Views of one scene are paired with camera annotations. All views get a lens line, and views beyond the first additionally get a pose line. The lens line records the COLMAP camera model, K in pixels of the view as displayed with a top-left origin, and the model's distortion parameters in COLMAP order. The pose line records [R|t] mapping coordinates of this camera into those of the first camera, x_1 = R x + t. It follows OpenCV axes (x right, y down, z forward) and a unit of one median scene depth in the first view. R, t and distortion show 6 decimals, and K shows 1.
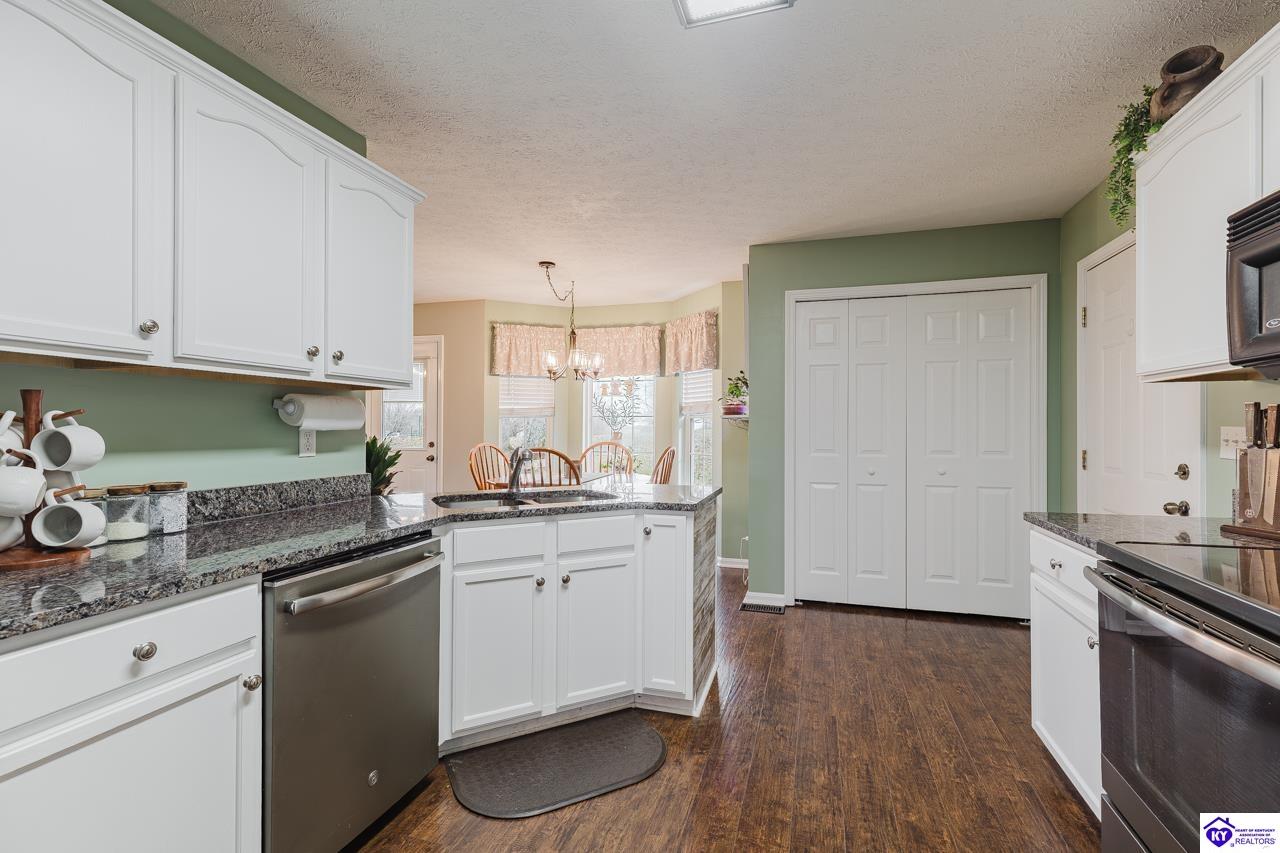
lens RADIAL K [[572.2, 0, 646.6], [0, 572.2, 426.1], [0, 0, 1]] dist [0.008016, -0.000246]
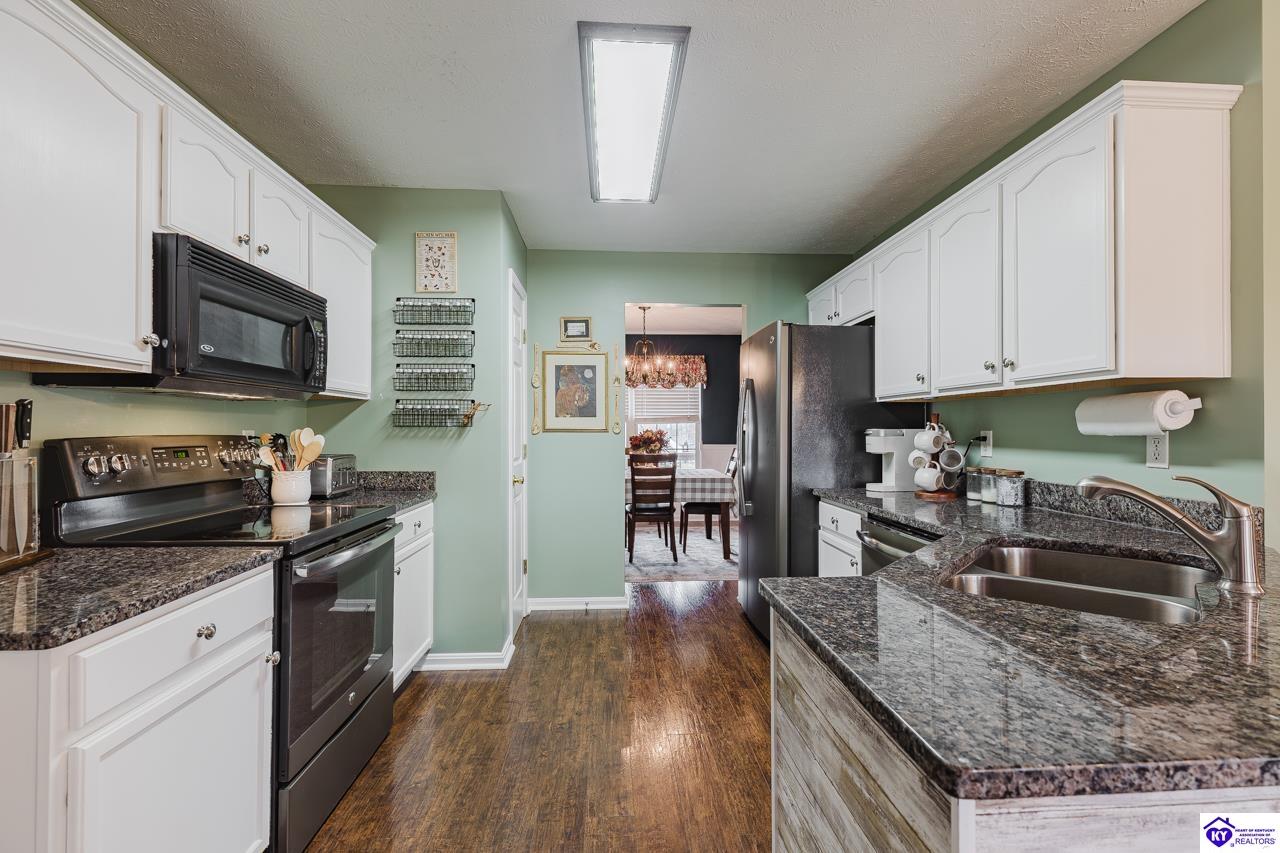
lens RADIAL K [[572.2, 0, 646.6], [0, 572.2, 426.1], [0, 0, 1]] dist [0.008016, -0.000246]
pose [[-0.936107, -0.003693, -0.351695, 0.458880], [-0.000402, 0.999955, -0.009431, 0.002163], [0.351714, -0.008687, -0.936067, 1.811943]]
